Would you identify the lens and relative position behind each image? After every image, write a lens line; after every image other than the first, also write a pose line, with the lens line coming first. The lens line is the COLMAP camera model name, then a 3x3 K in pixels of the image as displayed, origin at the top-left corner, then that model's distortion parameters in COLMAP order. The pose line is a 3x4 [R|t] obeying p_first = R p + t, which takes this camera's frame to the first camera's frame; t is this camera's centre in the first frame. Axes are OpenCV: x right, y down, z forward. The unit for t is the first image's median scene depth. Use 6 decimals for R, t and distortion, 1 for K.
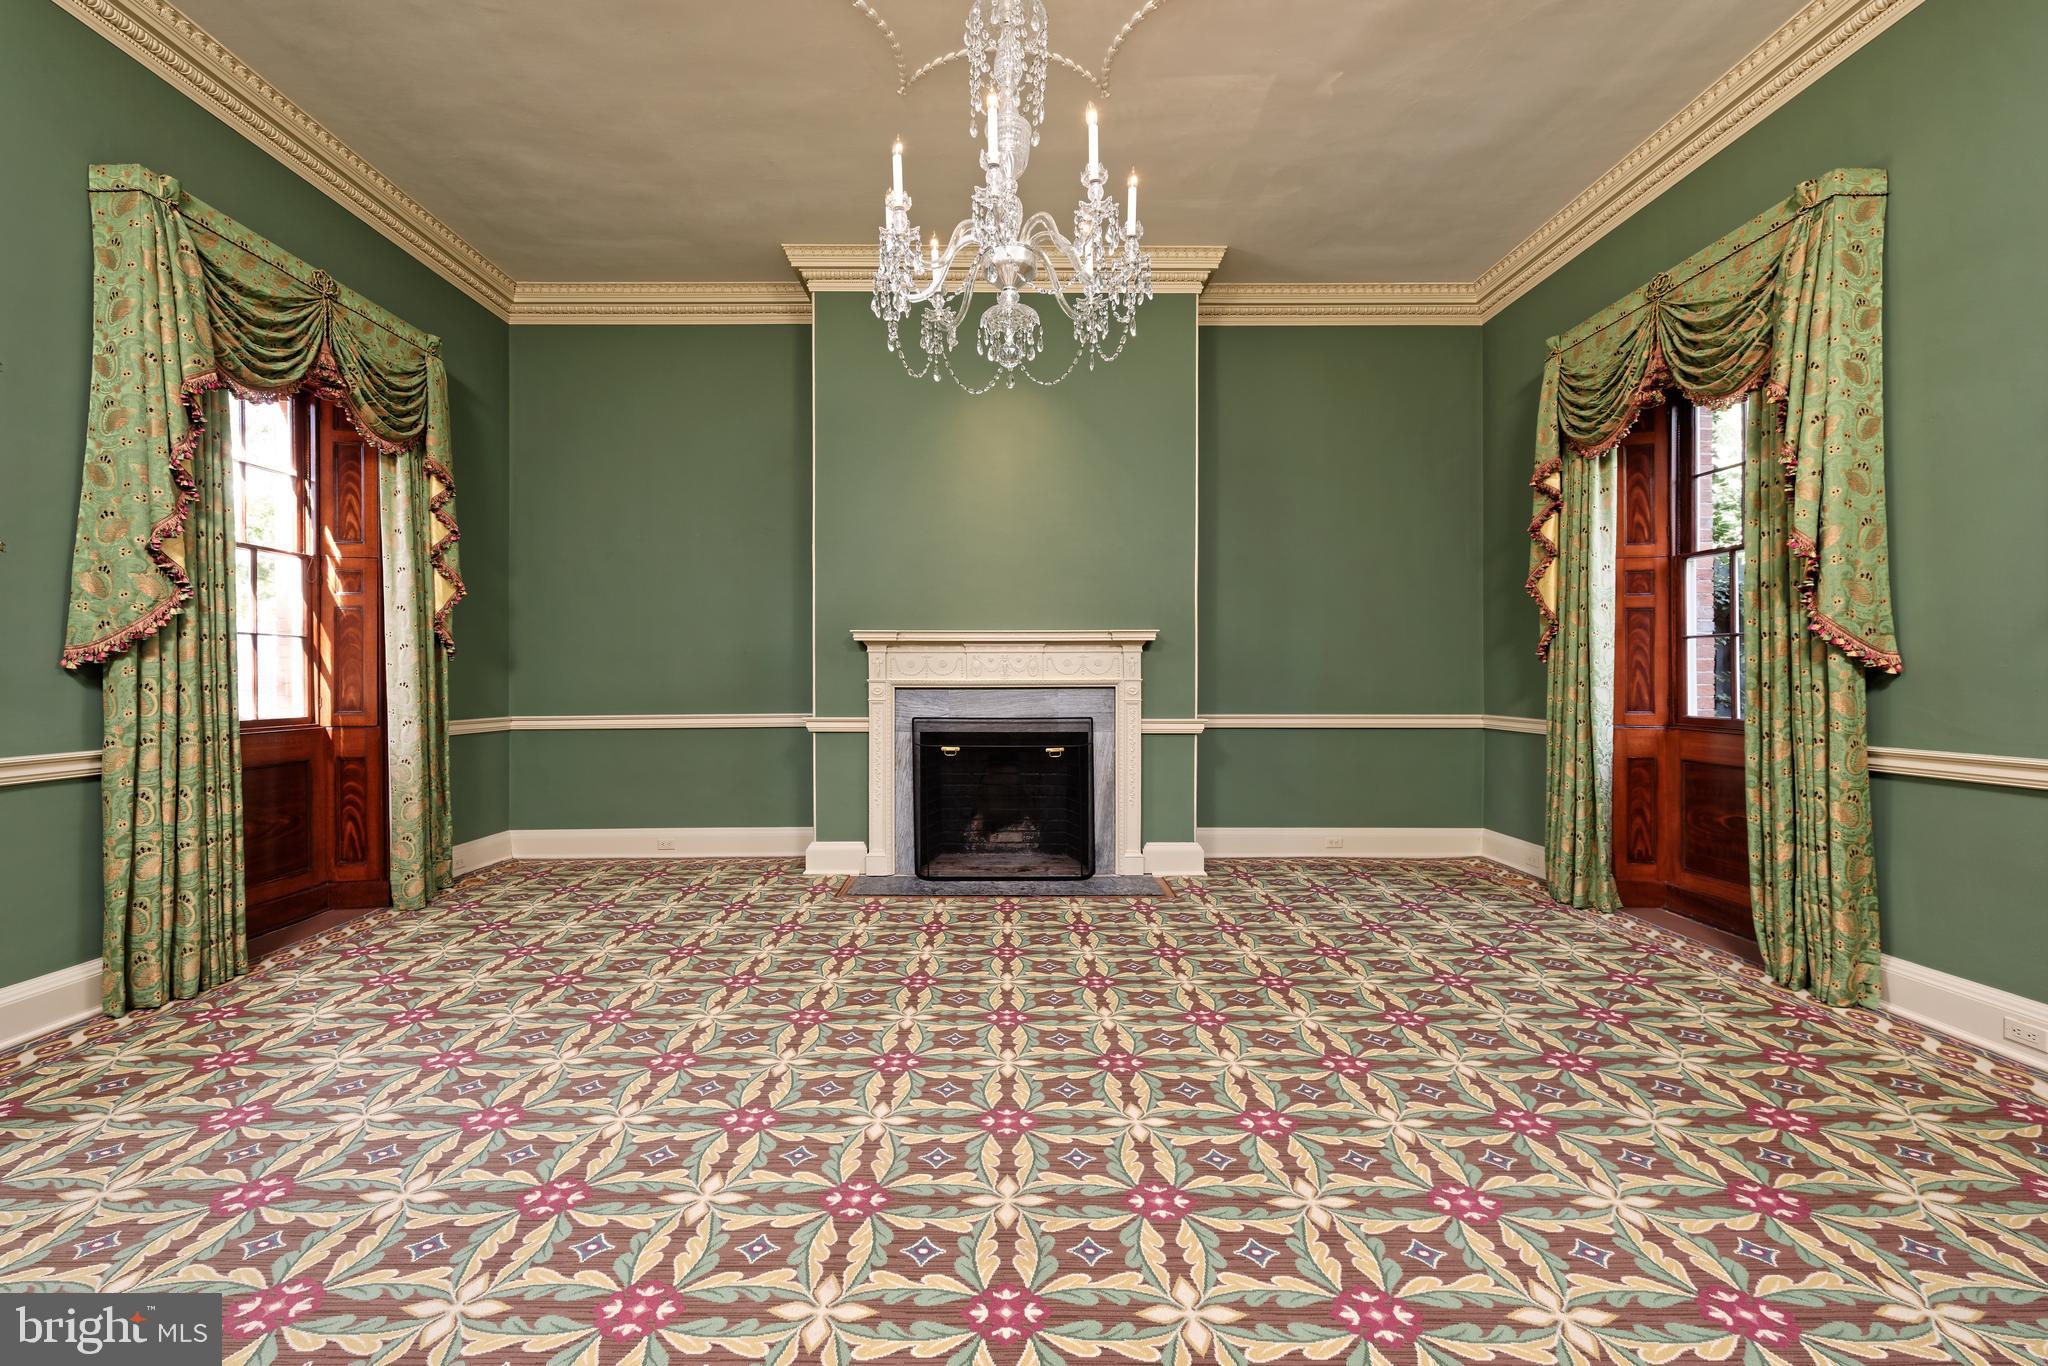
lens RADIAL K [[816.4, 0, 1024.0], [0, 816.4, 683.0], [0, 0, 1]] dist [-0.065653, 0.017719]
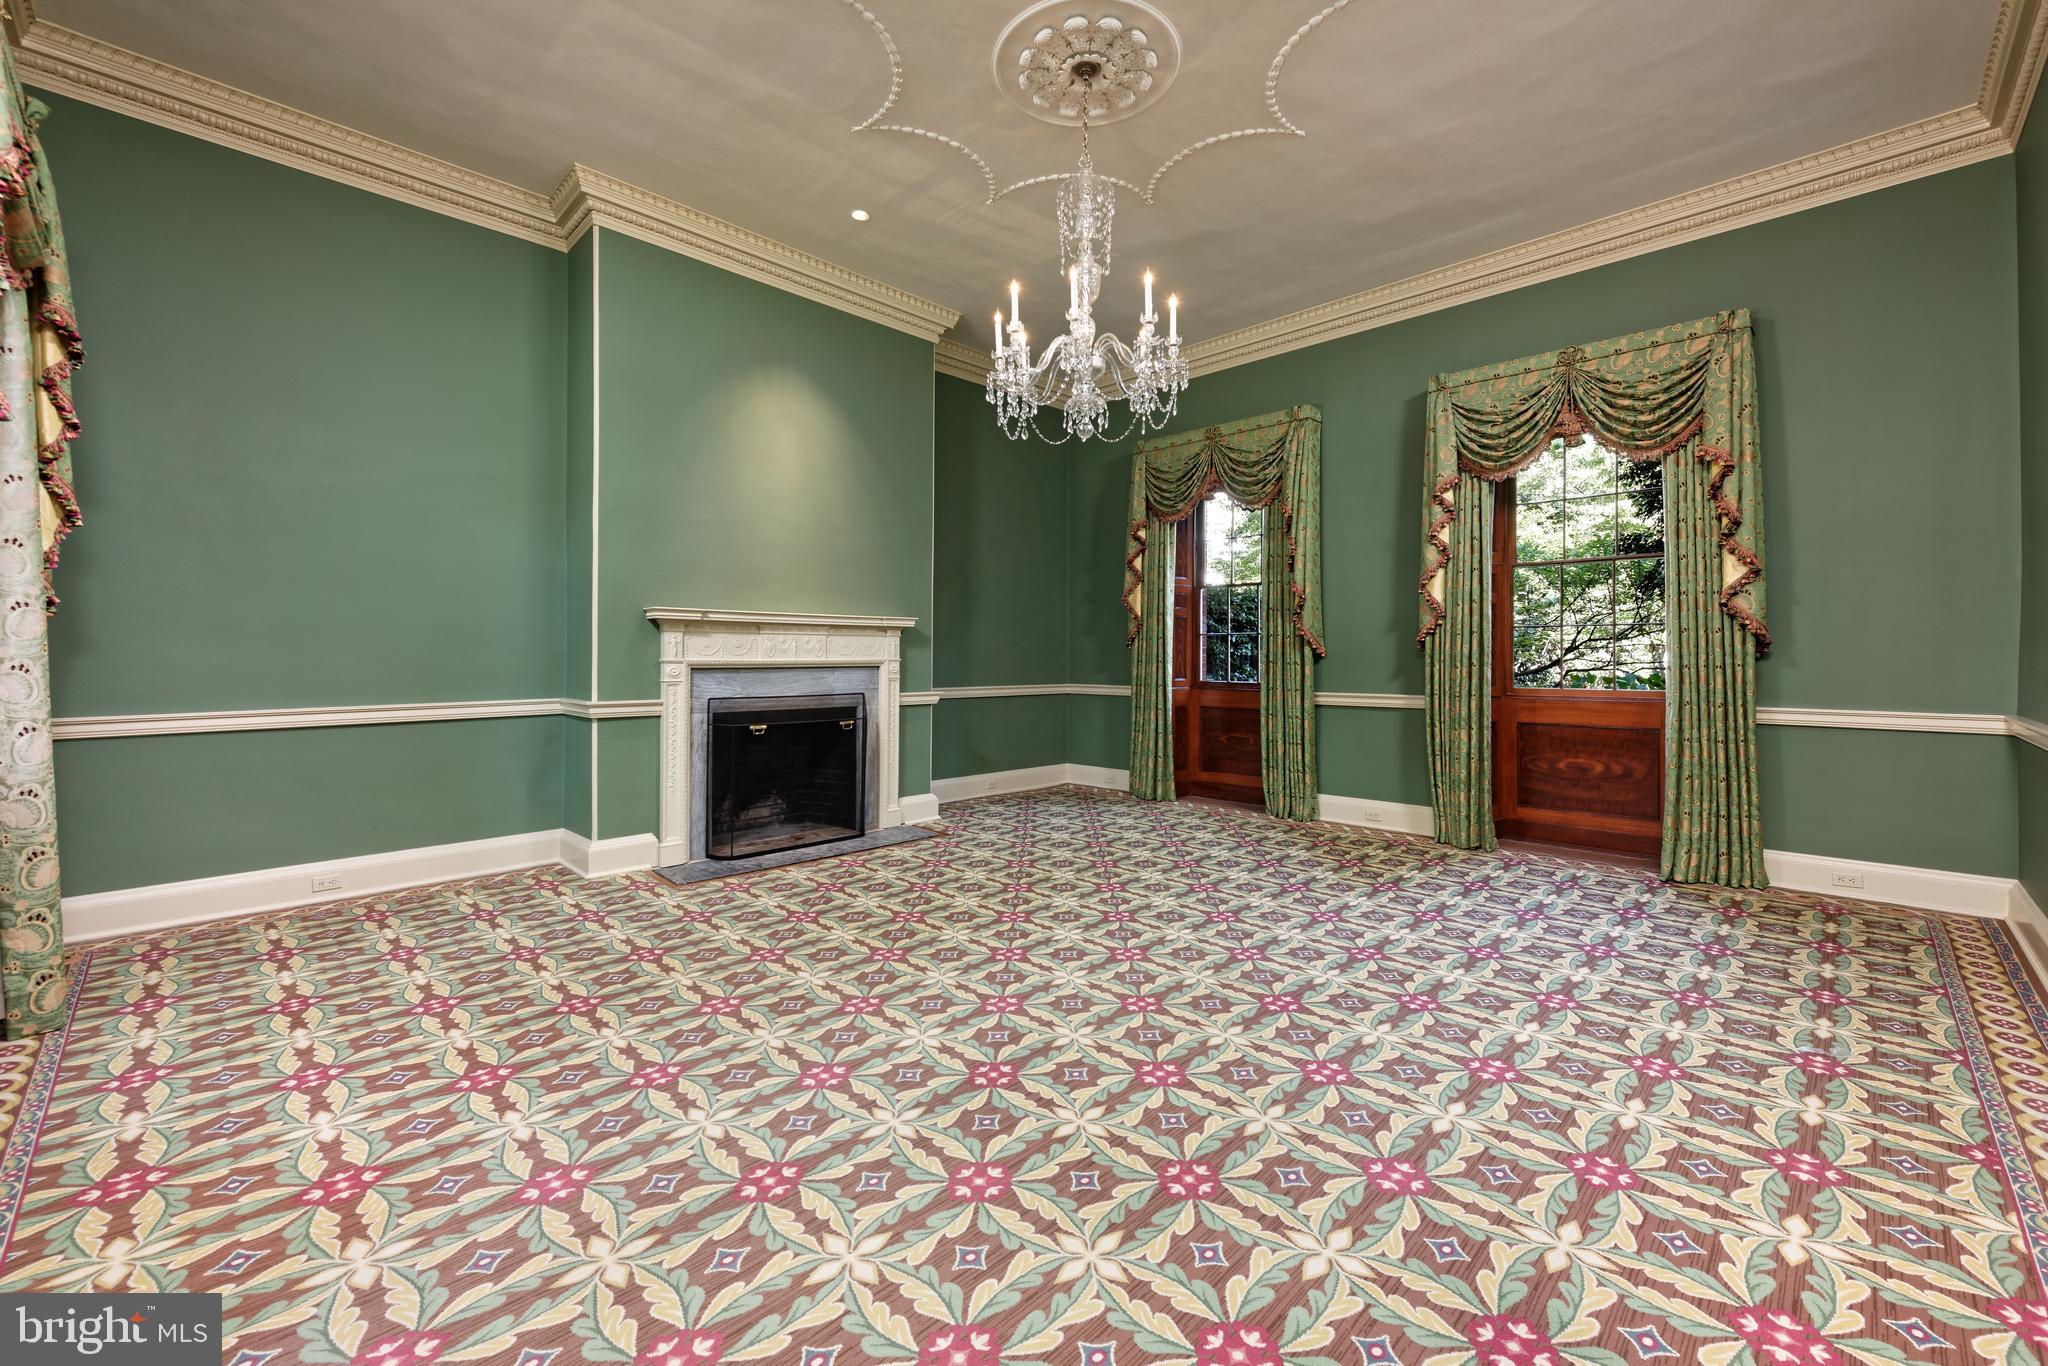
lens RADIAL K [[828.1, 0, 1031.1], [0, 828.1, 630.7], [0, 0, 1]] dist [0.008644, -0.000167]
pose [[0.690661, 0.023825, 0.722786, -0.573735], [0.006321, 0.999220, -0.038977, 0.002040], [-0.723151, 0.031488, 0.689972, 0.024092]]
